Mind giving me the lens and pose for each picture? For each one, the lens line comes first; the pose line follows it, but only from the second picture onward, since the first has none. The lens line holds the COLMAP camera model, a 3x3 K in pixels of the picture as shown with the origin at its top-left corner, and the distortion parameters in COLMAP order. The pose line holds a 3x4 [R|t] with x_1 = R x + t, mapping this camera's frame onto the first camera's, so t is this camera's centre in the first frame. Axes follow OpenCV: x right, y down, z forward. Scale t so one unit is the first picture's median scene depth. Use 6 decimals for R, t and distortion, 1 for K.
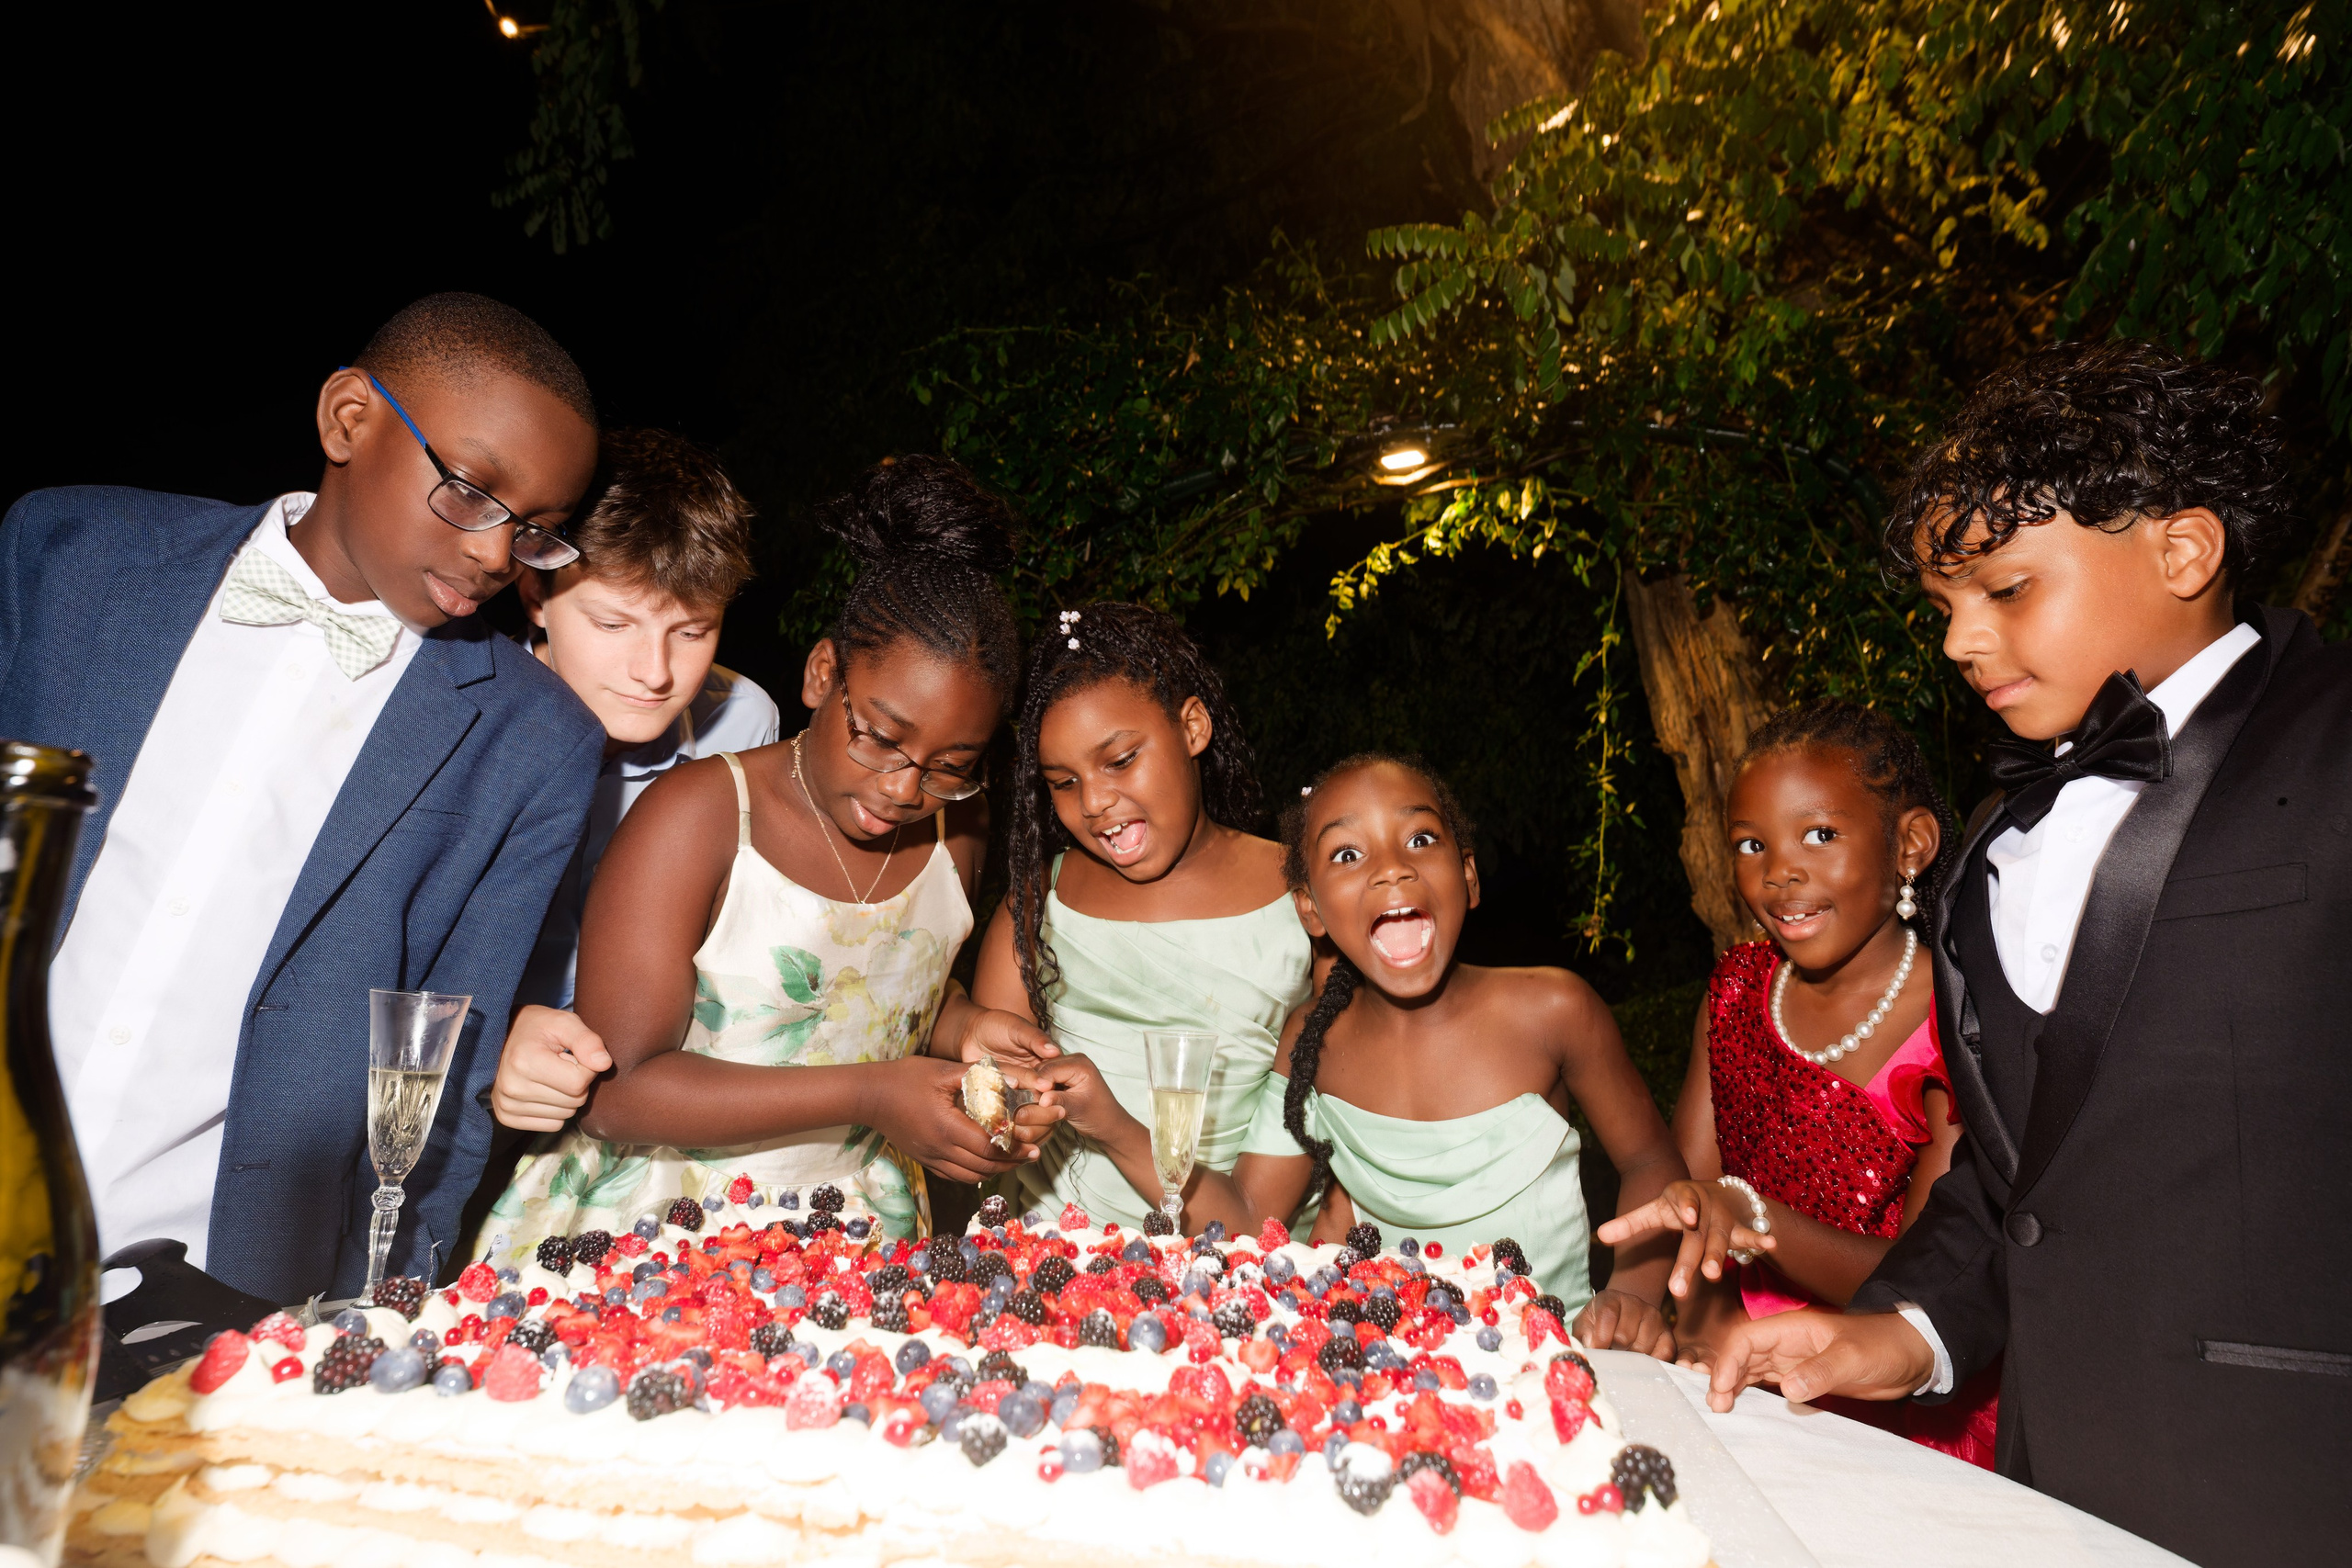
lens RADIAL K [[1352.4, 0, 1188.5], [0, 1352.4, 776.2], [0, 0, 1]] dist [0.003127, -0.000688]
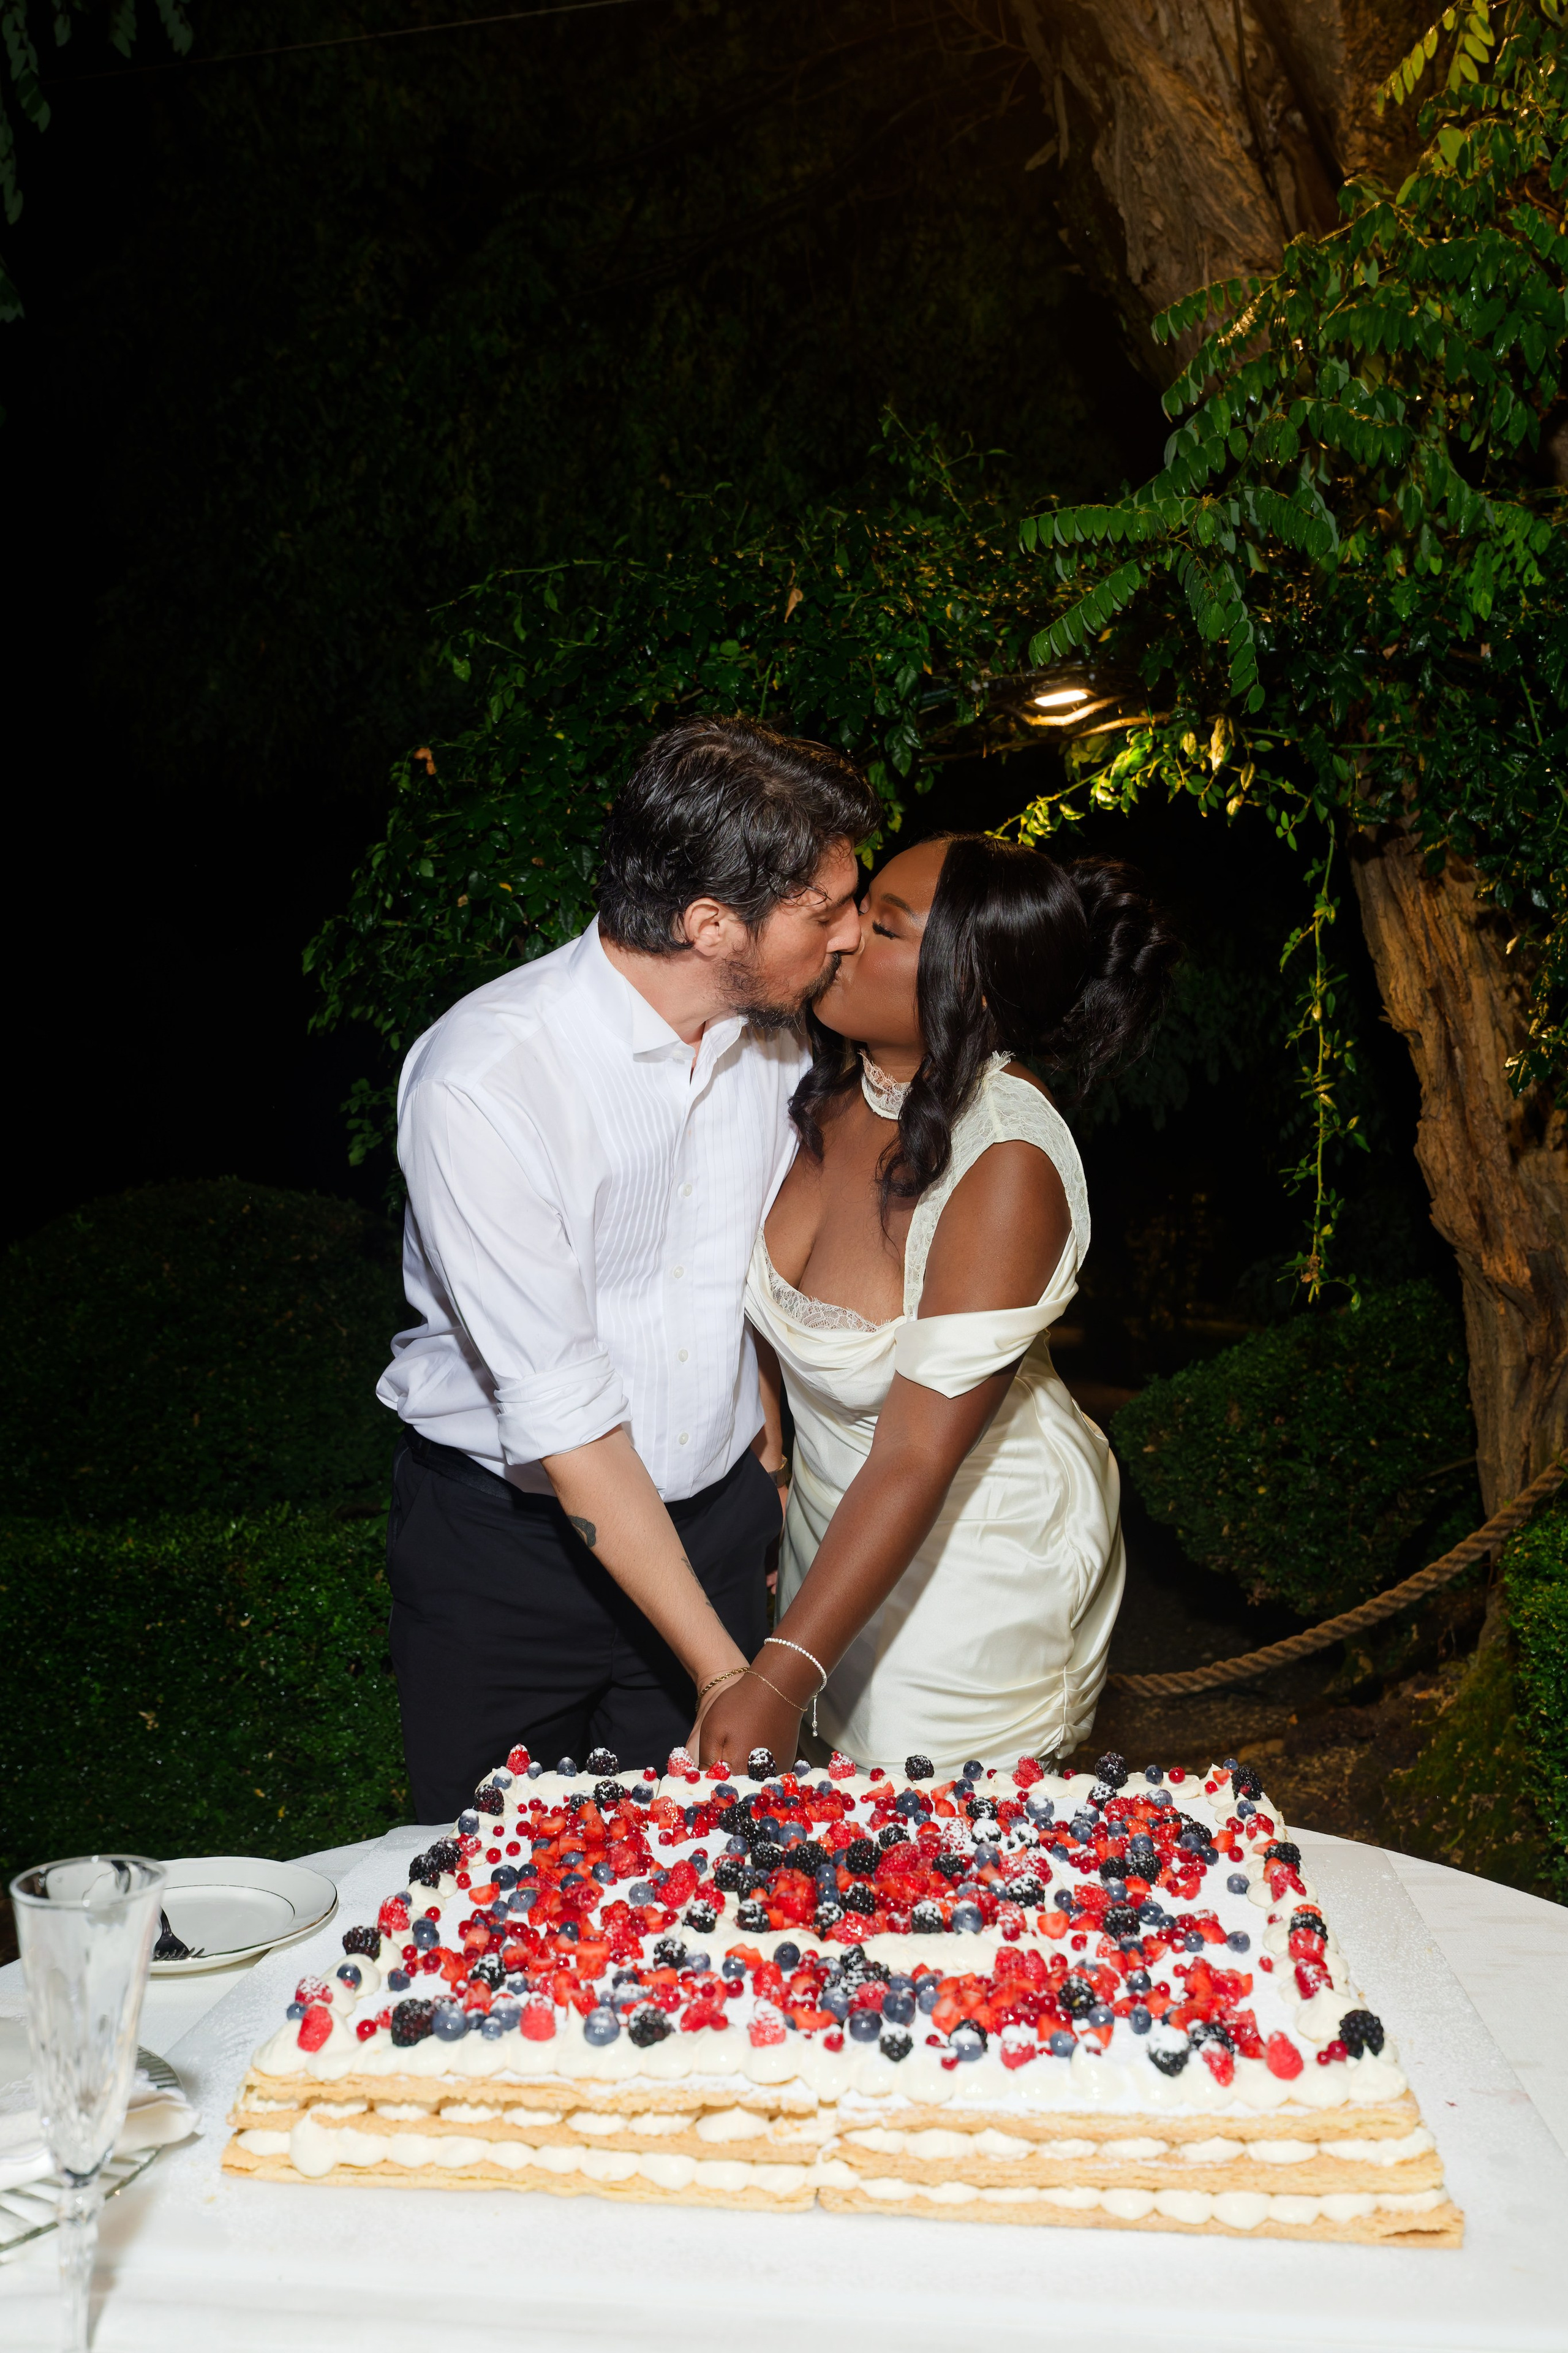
lens RADIAL K [[1897.5, 0, 784.0], [0, 1897.5, 1176.5], [0, 0, 1]] dist [-0.001951, 0.000028]
pose [[0.997463, -0.069571, 0.015099, -0.042415], [0.066840, 0.988210, 0.137740, -0.122387], [-0.024504, -0.136382, 0.990353, -0.149270]]
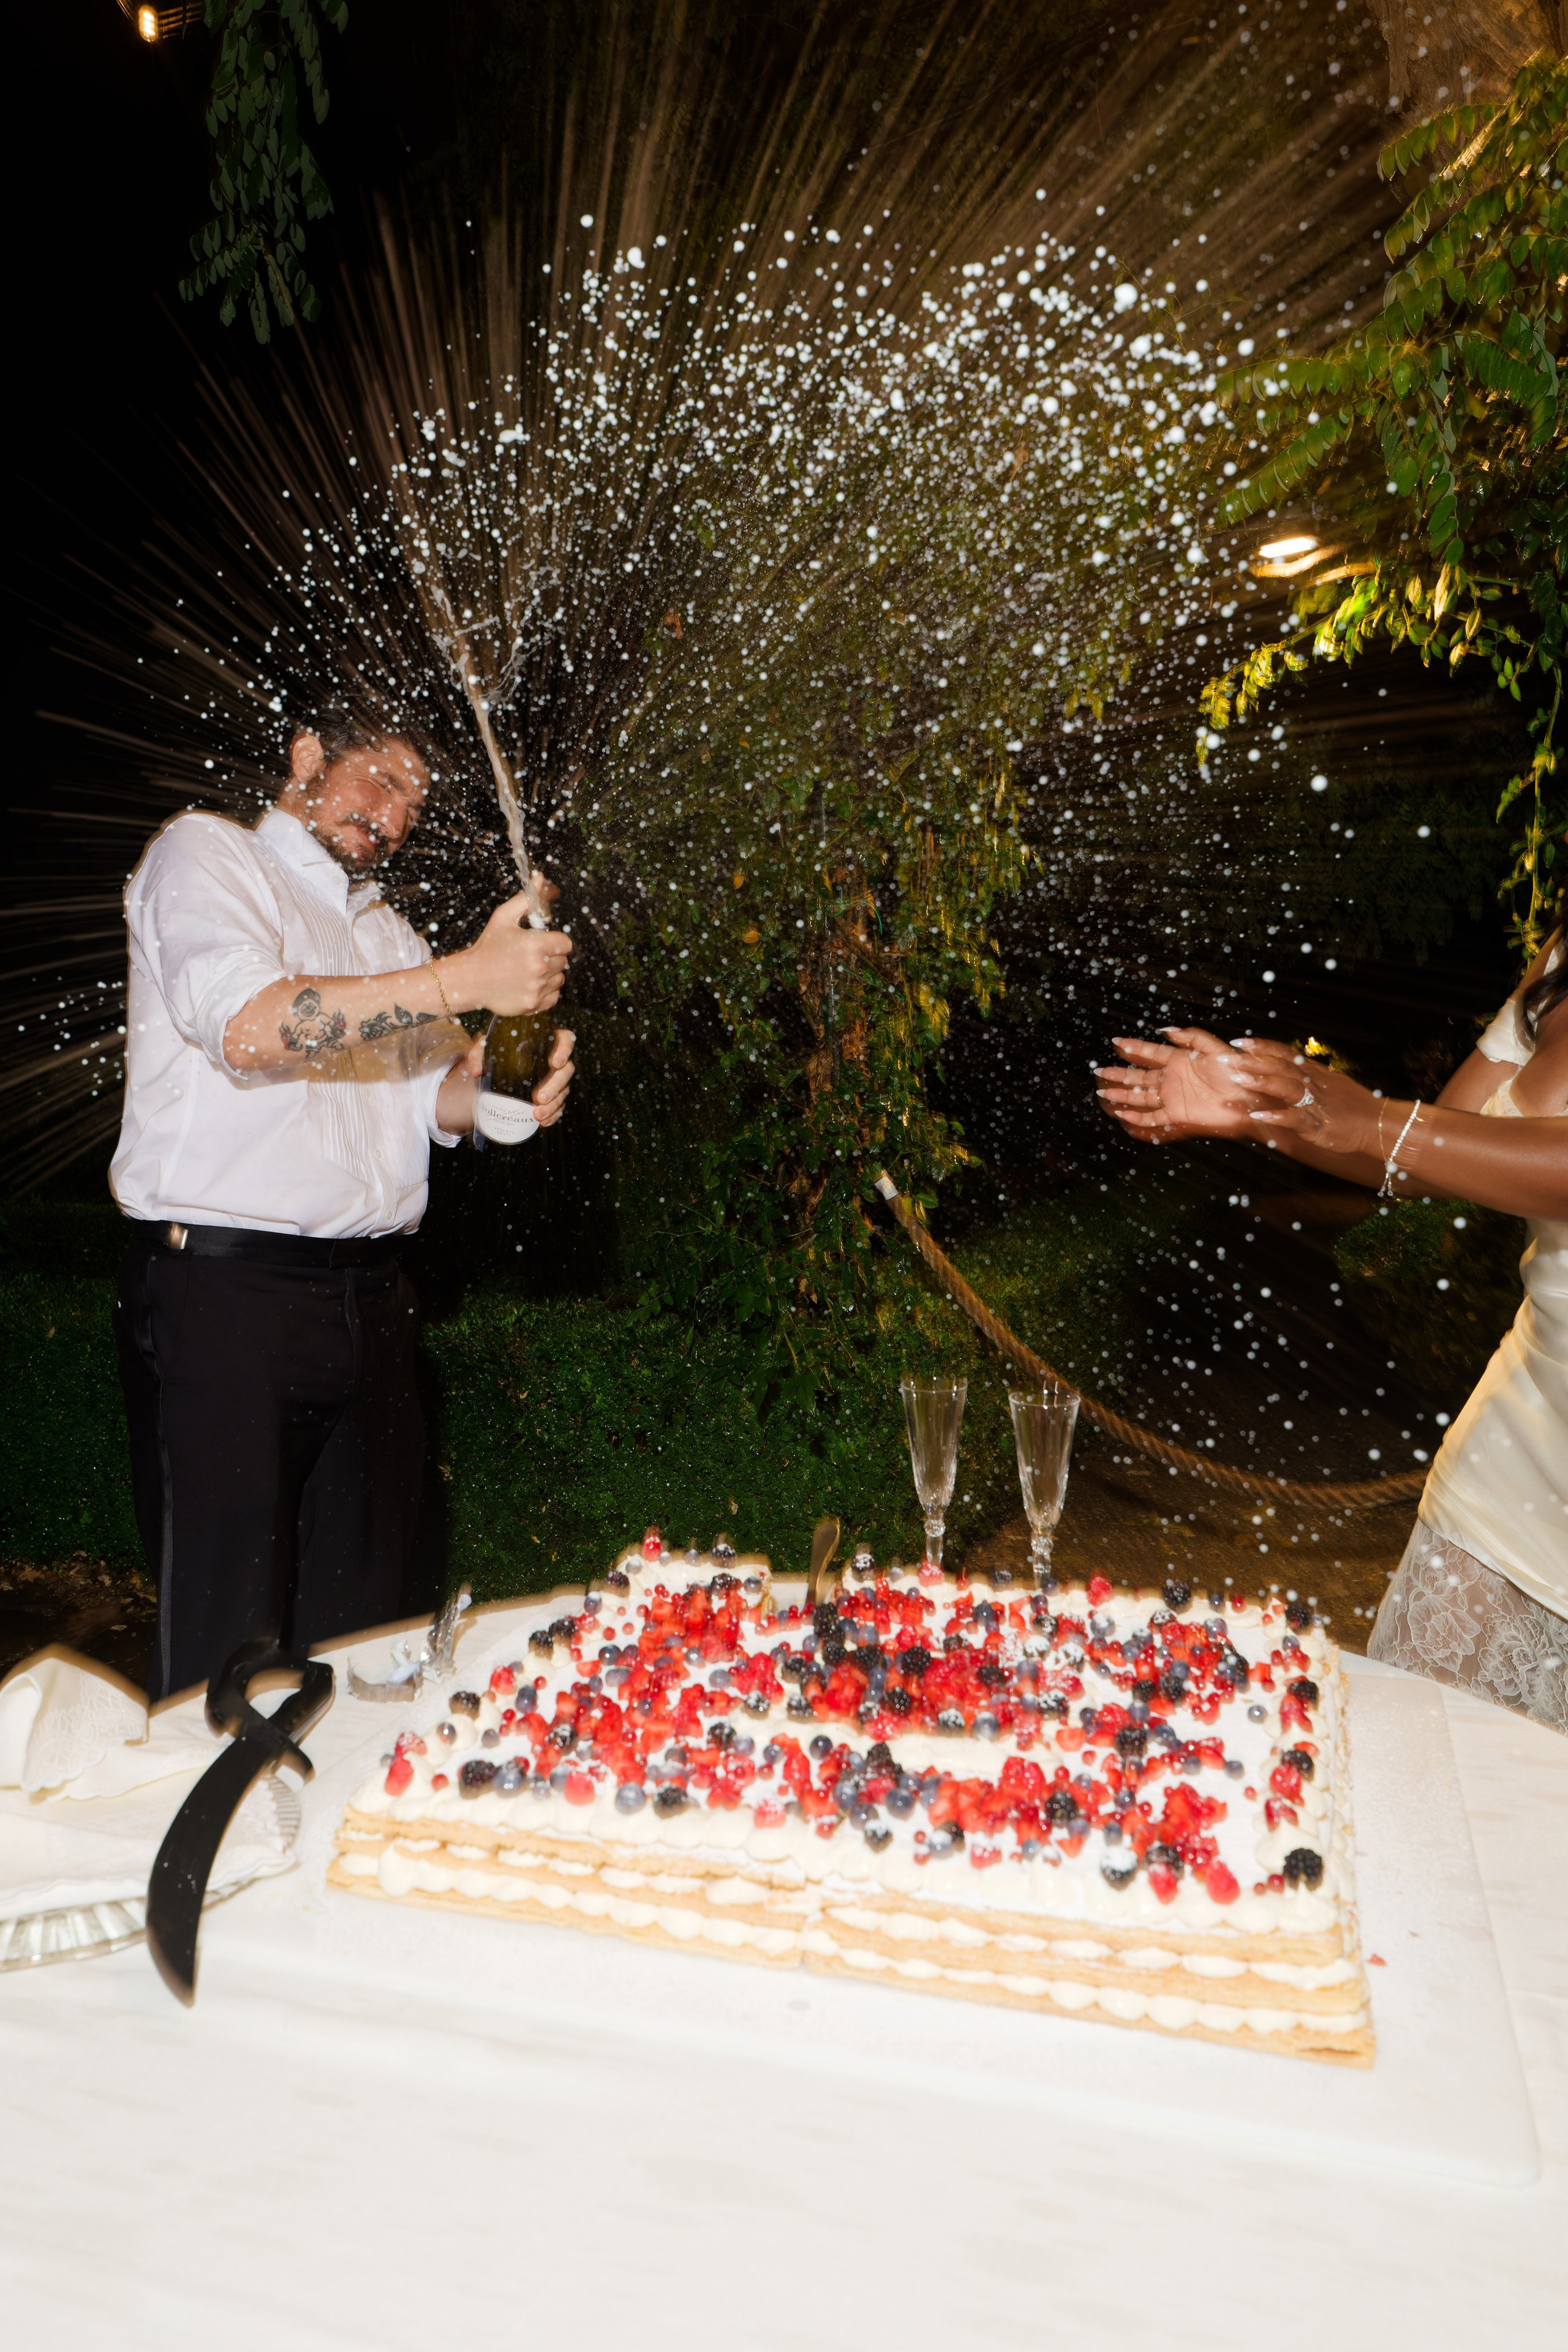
lens RADIAL K [[1739.7, 0, 799.5], [0, 1739.7, 1177.3], [0, 0, 1]] dist [0.002330, 0.003109]
pose [[0.986961, -0.038600, -0.156264, 0.019253], [0.074494, 0.970131, 0.230862, -0.133180], [0.142686, -0.239492, 0.960356, -0.142826]]
